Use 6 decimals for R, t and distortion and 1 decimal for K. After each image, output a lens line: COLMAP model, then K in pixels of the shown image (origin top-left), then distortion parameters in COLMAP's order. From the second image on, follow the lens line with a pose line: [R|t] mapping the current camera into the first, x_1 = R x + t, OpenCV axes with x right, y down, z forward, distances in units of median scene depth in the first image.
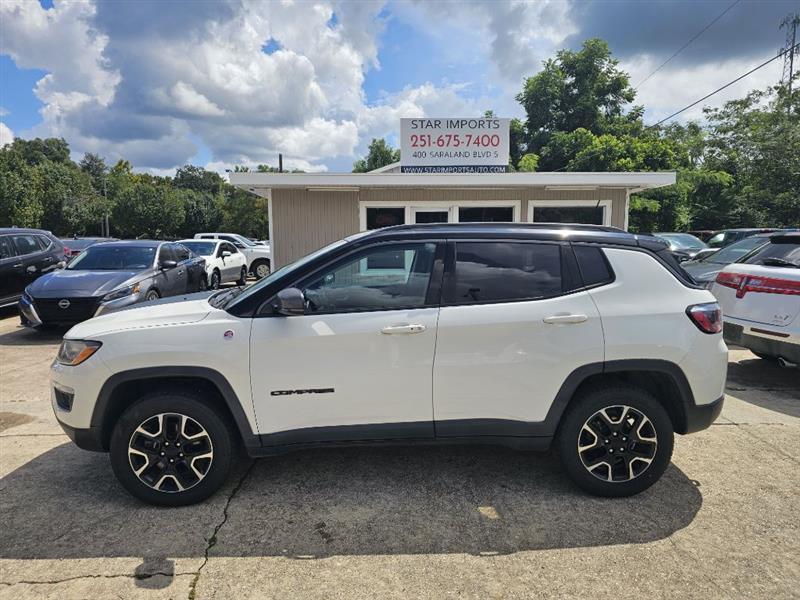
lens RADIAL K [[541.7, 0, 393.3], [0, 541.7, 302.0], [0, 0, 1]] dist [0.042230, -0.031741]
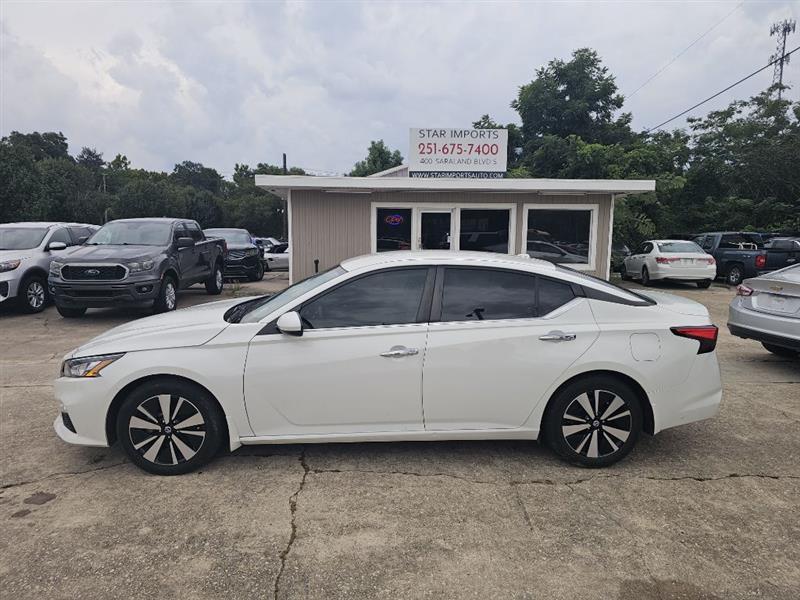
lens RADIAL K [[541.7, 0, 398.4], [0, 541.7, 298.8], [0, 0, 1]] dist [0.042230, -0.031741]
pose [[0.999715, 0.011599, 0.020866, -0.026740], [-0.011516, 0.999925, -0.004085, 0.014332], [-0.020912, 0.003844, 0.999774, -0.098938]]
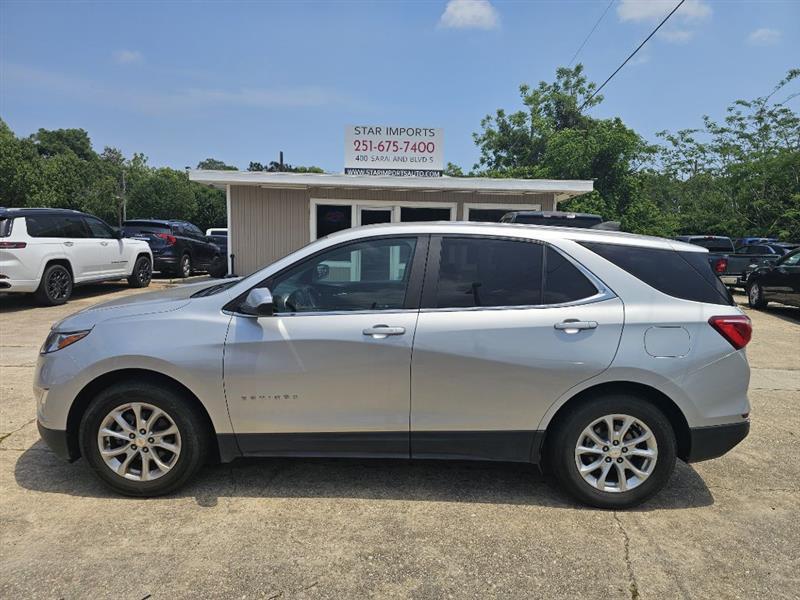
lens RADIAL K [[541.7, 0, 401.2], [0, 541.7, 305.8], [0, 0, 1]] dist [0.042230, -0.031741]
pose [[0.999165, 0.033963, -0.022733, 0.153051], [-0.033792, 0.999398, 0.007879, 0.017450], [0.022987, -0.007104, 0.999711, -0.102032]]
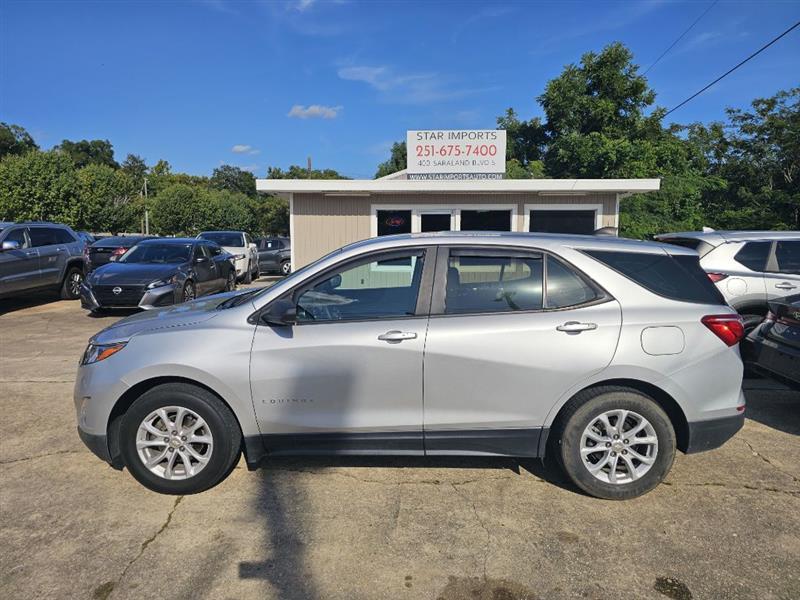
lens RADIAL K [[541.7, 0, 393.1], [0, 541.7, 297.8], [0, 0, 1]] dist [0.042230, -0.031741]
pose [[0.998338, 0.012899, -0.056173, 0.047630], [-0.013209, 0.999899, -0.005166, 0.011147], [0.056101, 0.005900, 0.998408, -0.107898]]
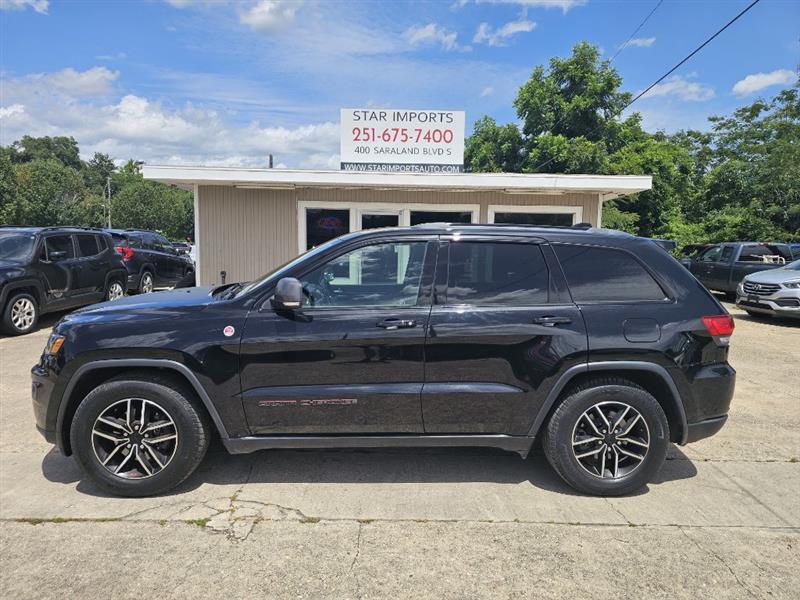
lens RADIAL K [[541.7, 0, 400.7], [0, 541.7, 301.8], [0, 0, 1]] dist [0.042230, -0.031741]
pose [[0.999580, 0.024691, -0.015176, 0.121804], [-0.024871, 0.999621, -0.011795, -0.013331], [0.014879, 0.012168, 0.999815, 0.107913]]
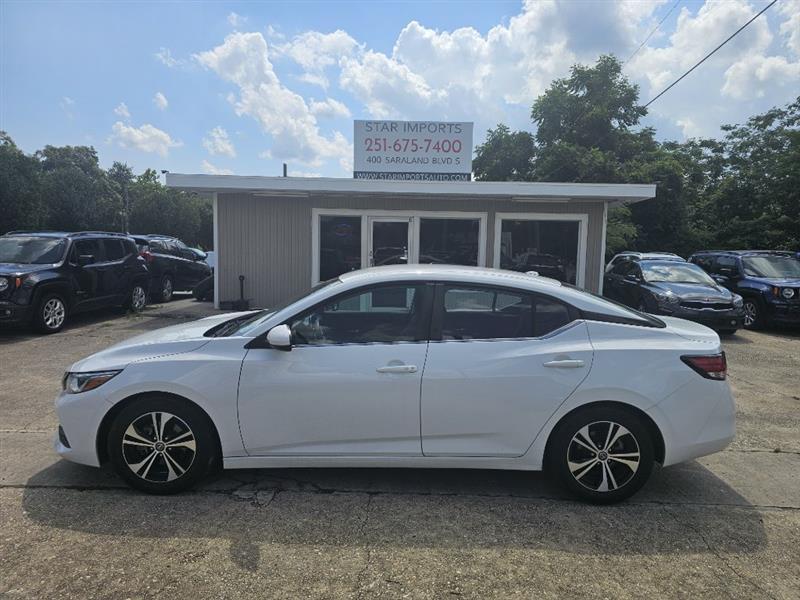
lens RADIAL K [[541.7, 0, 395.9], [0, 541.7, 302.7], [0, 0, 1]] dist [0.042230, -0.031741]
pose [[0.998536, 0.031424, -0.044026, 0.124662], [-0.032526, 0.999169, -0.024553, -0.005741], [0.043218, 0.025949, 0.998729, 0.078532]]
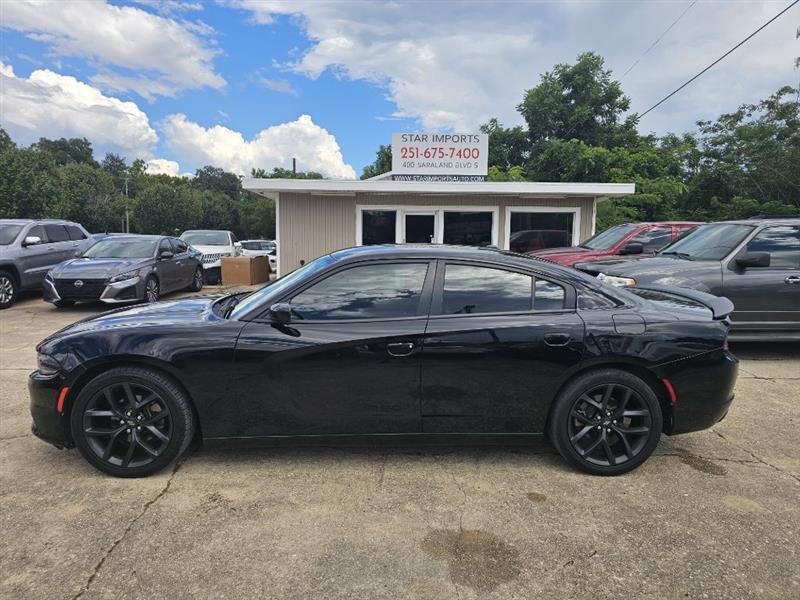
lens RADIAL K [[541.7, 0, 396.5], [0, 541.7, 300.3], [0, 0, 1]] dist [0.042230, -0.031741]
pose [[0.999611, 0.019801, -0.019628, 0.047522], [-0.019971, 0.999764, -0.008495, 0.022074], [0.019455, 0.008884, 0.999771, -0.128496]]
